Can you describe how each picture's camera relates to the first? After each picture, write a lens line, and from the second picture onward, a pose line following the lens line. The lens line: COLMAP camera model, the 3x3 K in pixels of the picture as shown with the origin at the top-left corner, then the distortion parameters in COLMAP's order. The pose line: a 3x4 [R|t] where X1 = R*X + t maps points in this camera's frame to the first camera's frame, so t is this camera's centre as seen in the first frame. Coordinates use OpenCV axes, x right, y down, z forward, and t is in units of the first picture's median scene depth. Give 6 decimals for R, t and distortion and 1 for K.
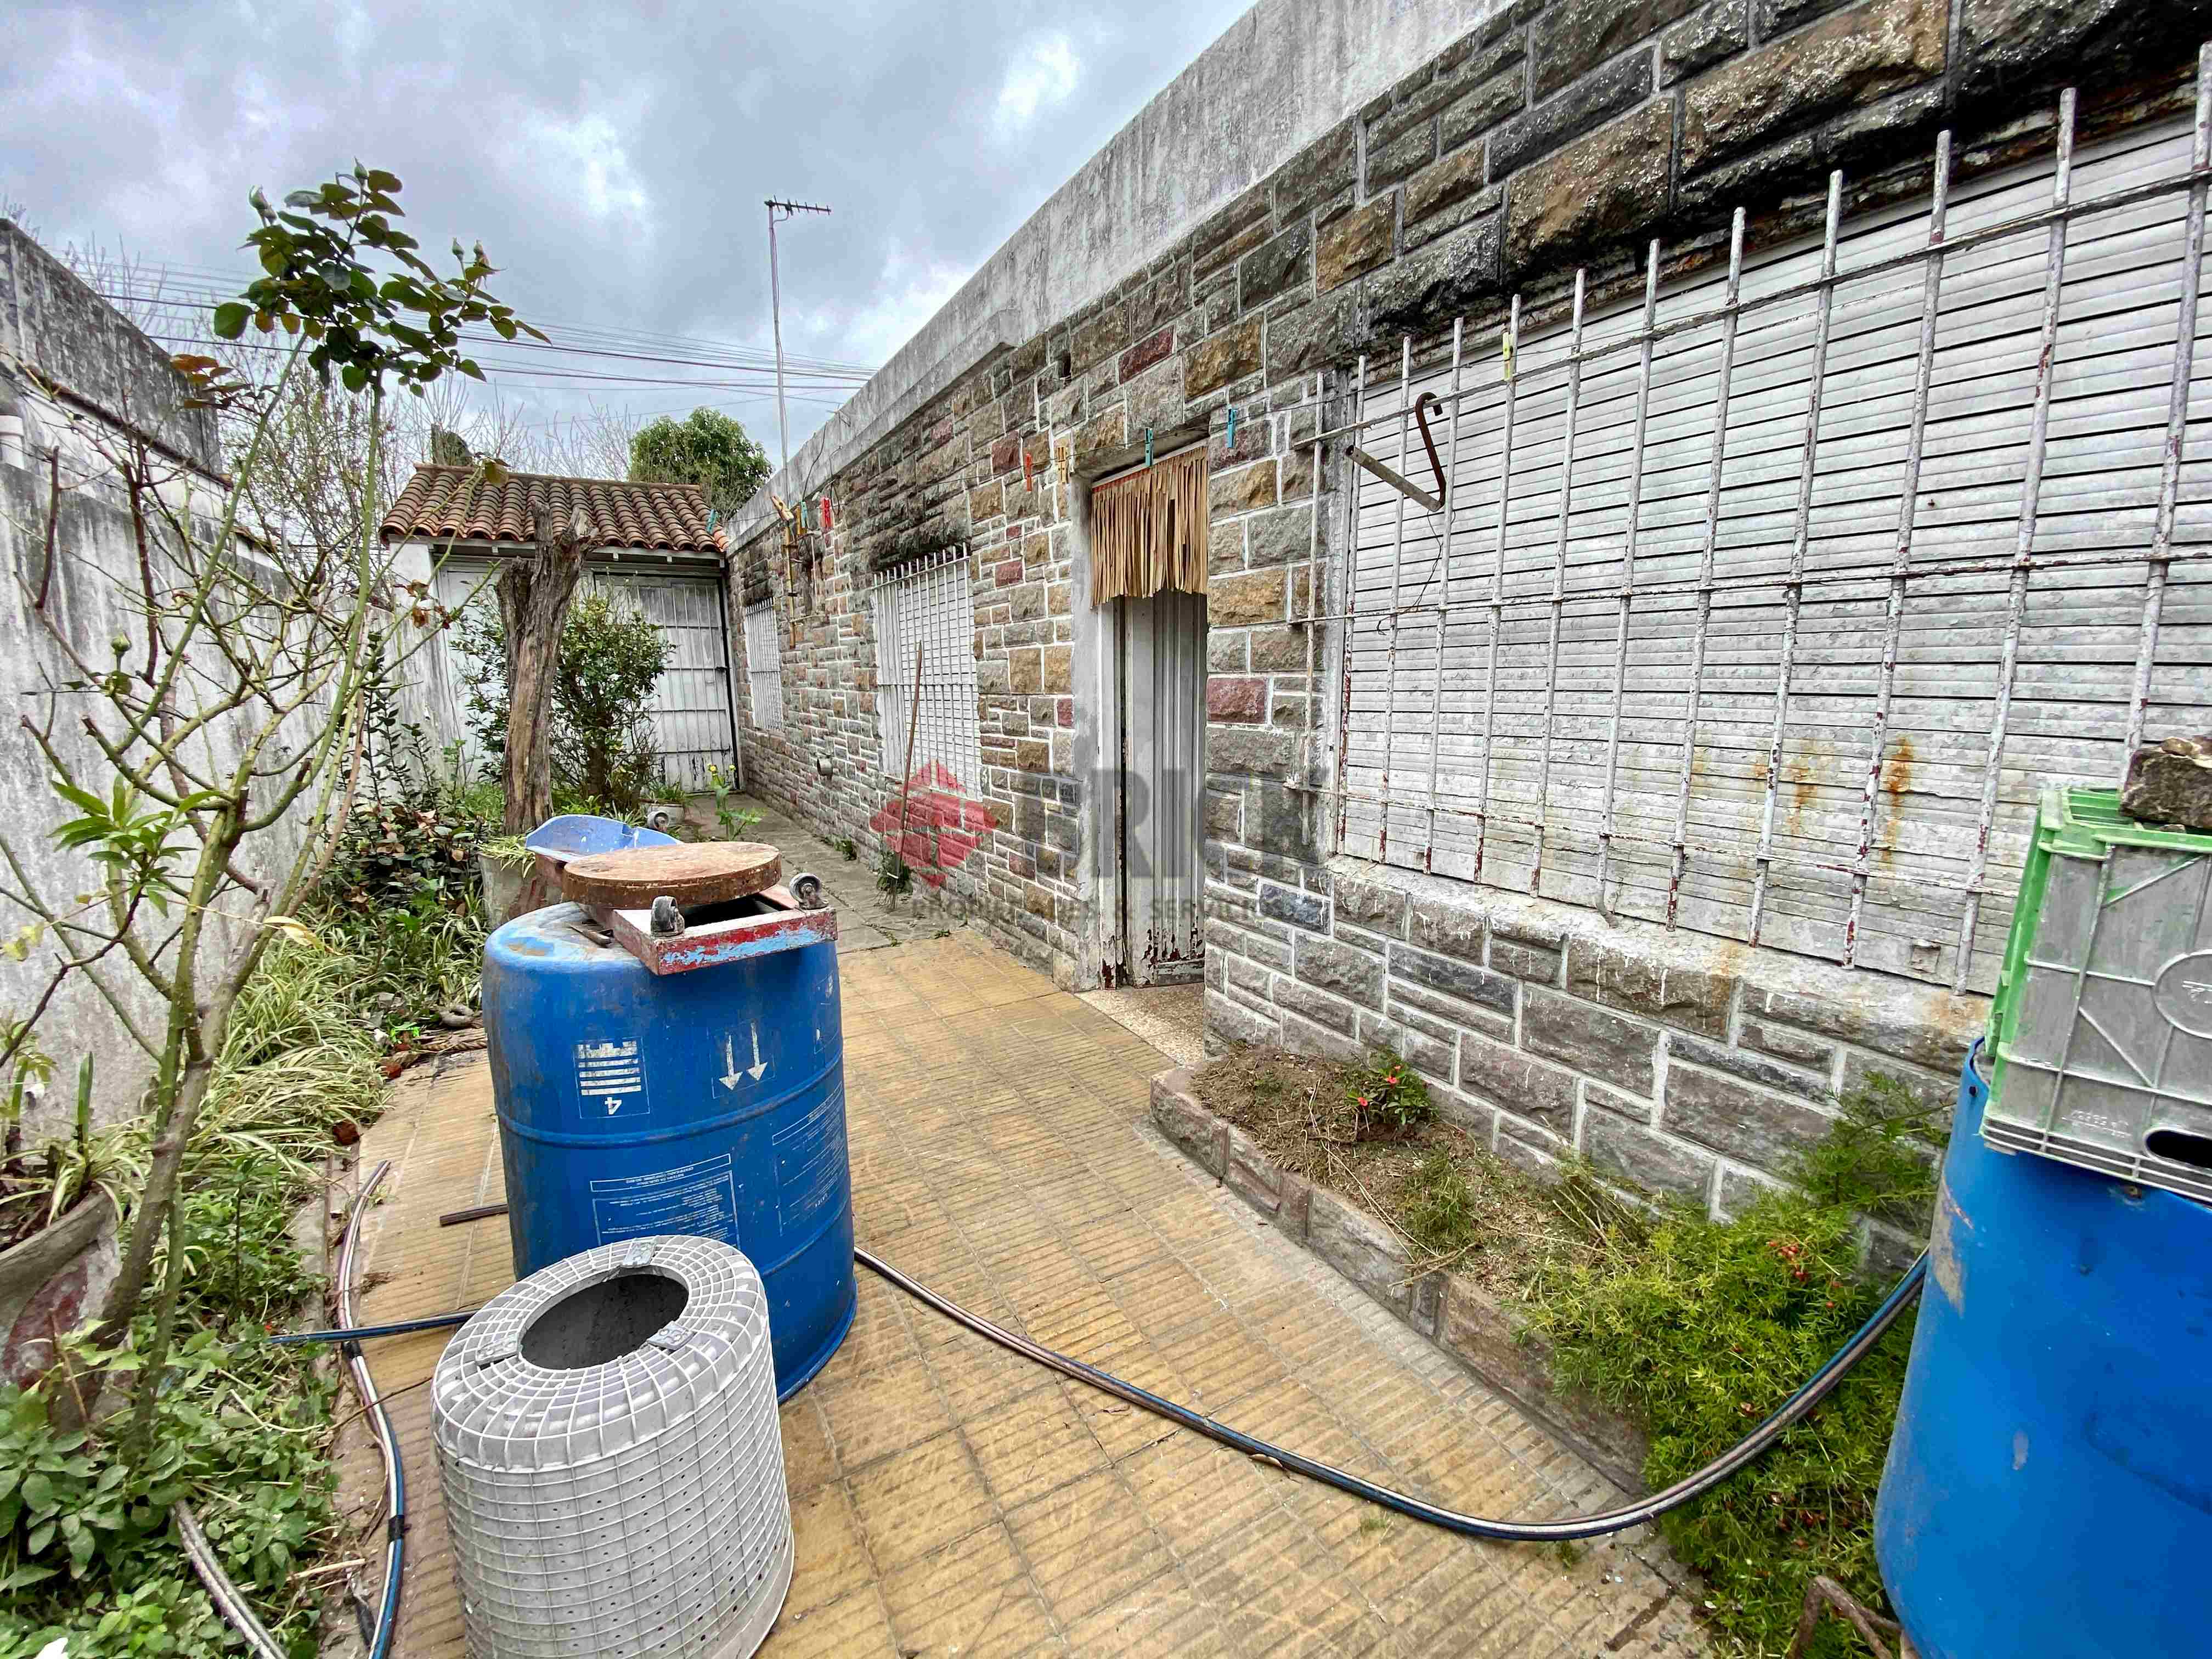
lens RADIAL K [[911.0, 0, 1096.4], [0, 911.0, 833.2], [0, 0, 1]] dist [0.009340, -0.008273]
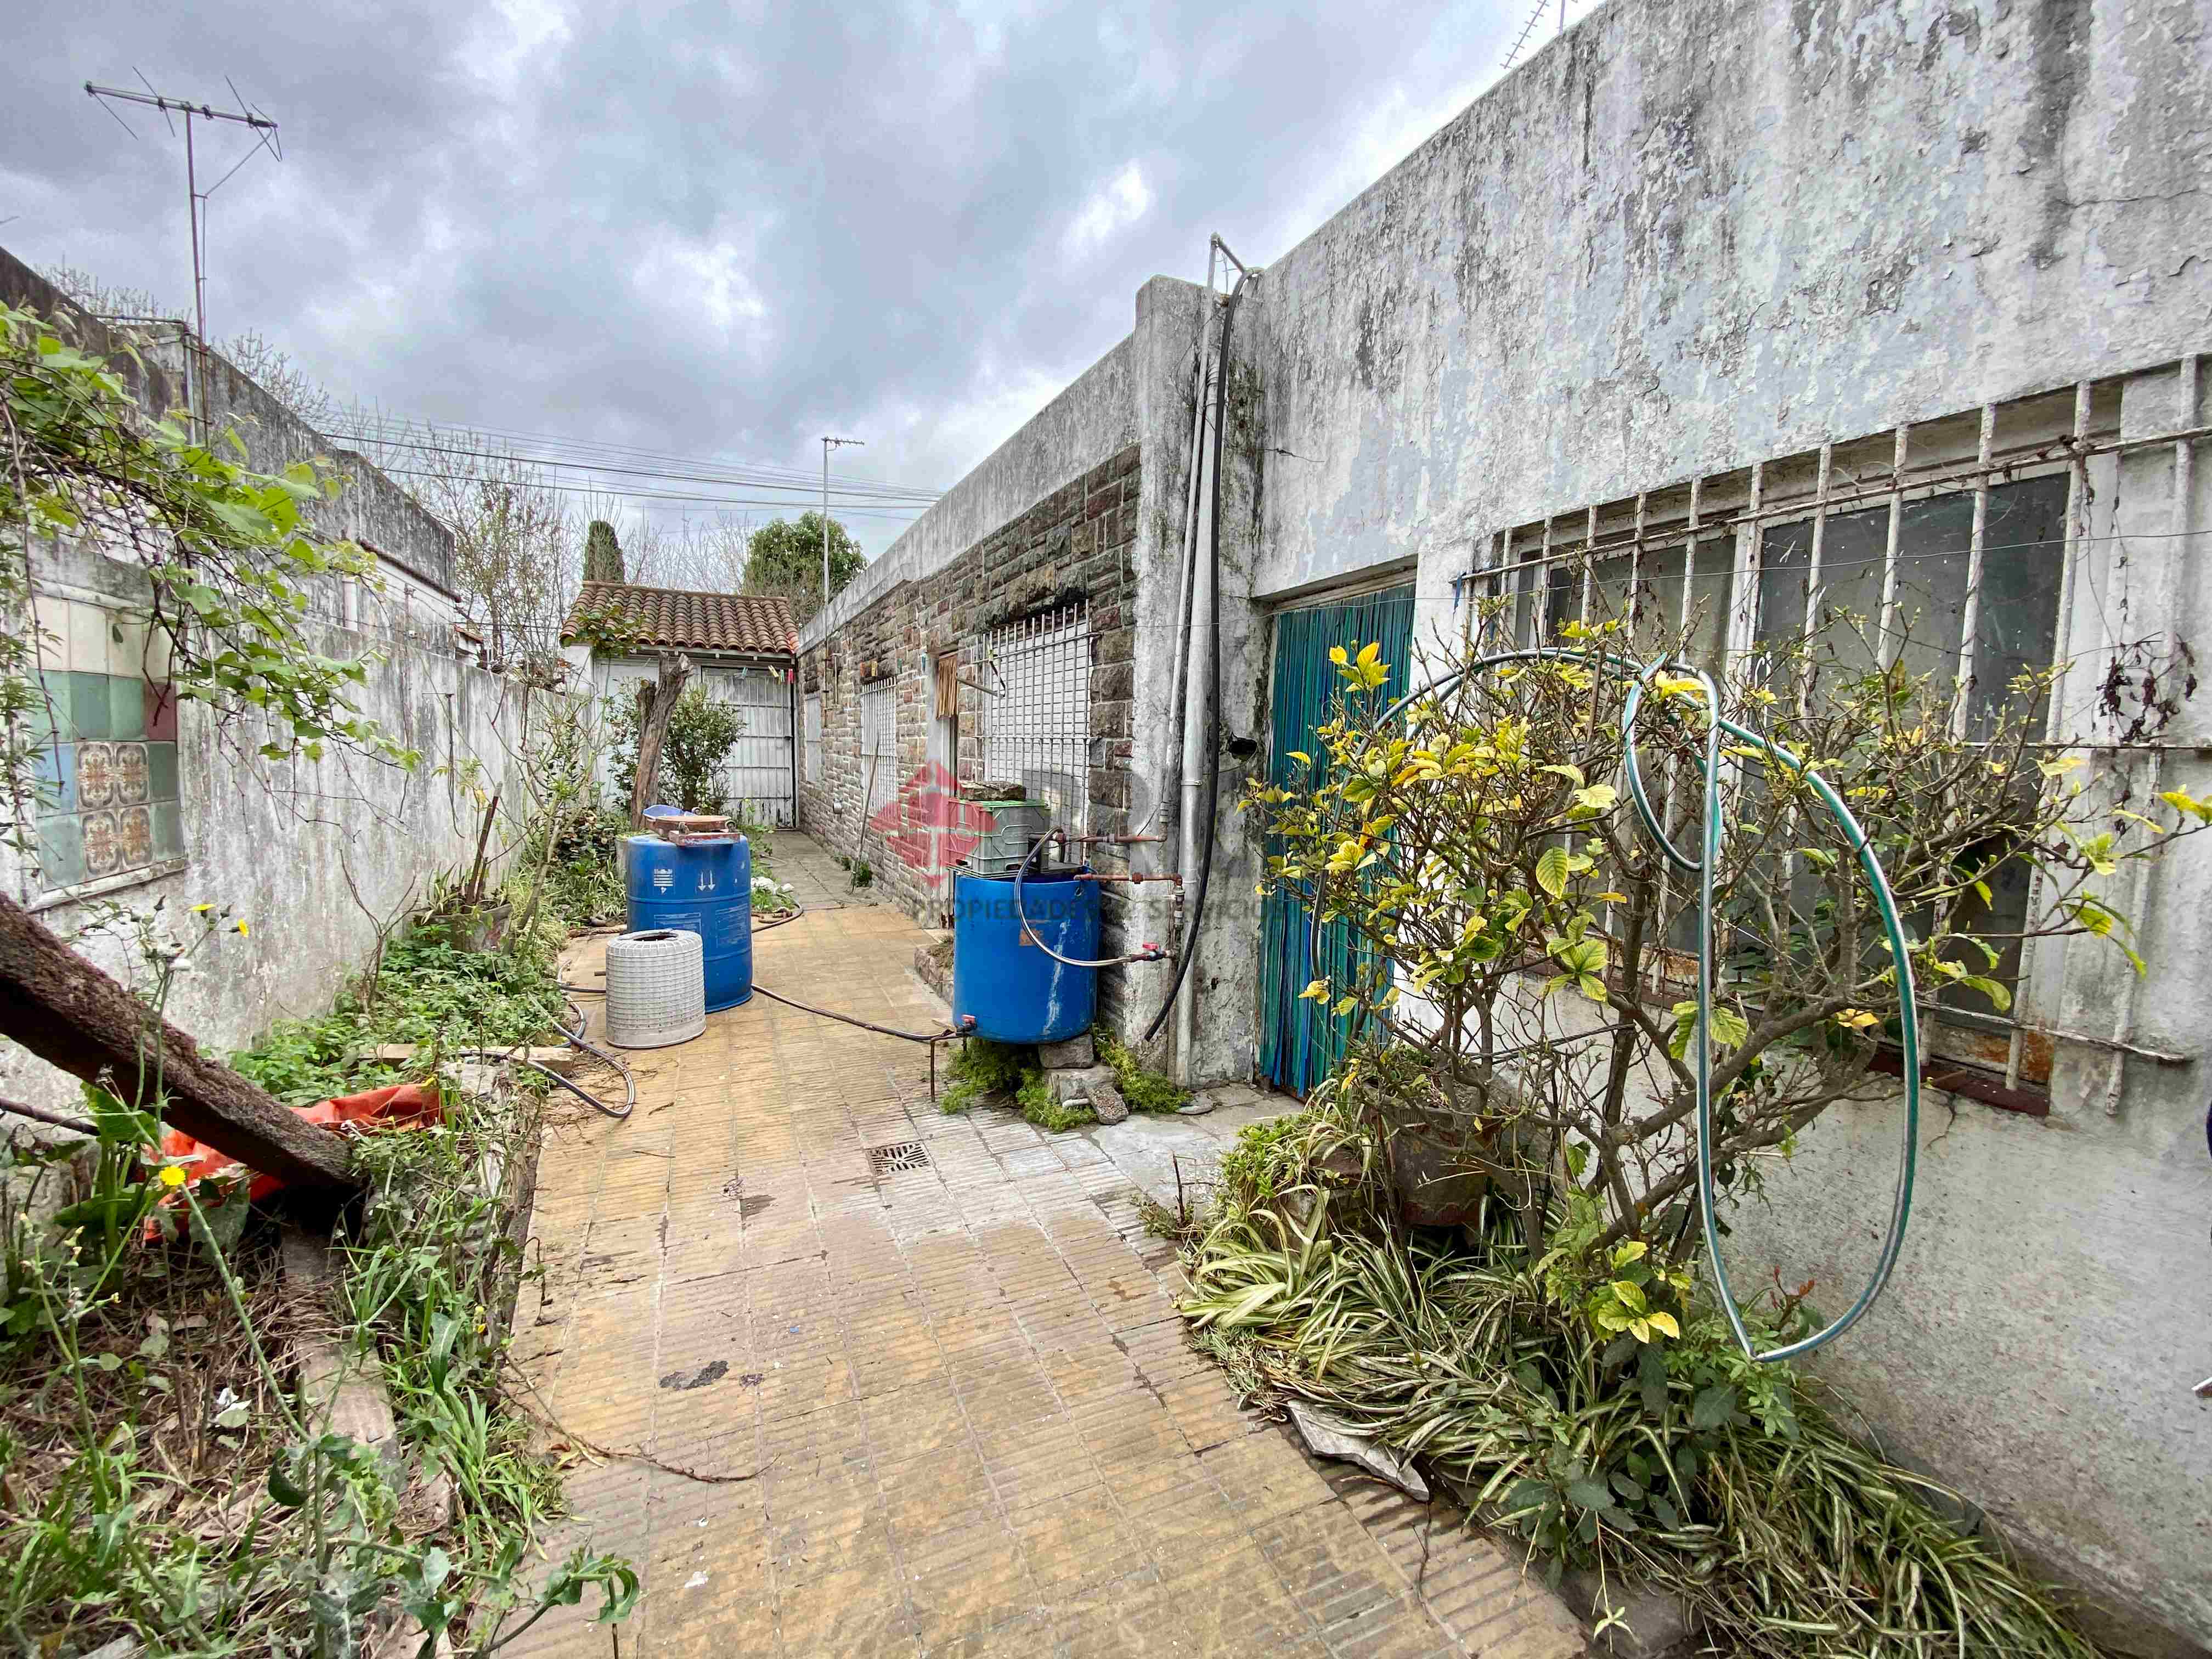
lens RADIAL K [[911.0, 0, 1109.3], [0, 911.0, 827.9], [0, 0, 1]] dist [0.009340, -0.008273]
pose [[0.995822, 0.037734, -0.083152, 0.257214], [-0.044307, 0.995916, -0.078671, 0.054339], [0.079844, 0.082027, 0.993427, -0.414199]]
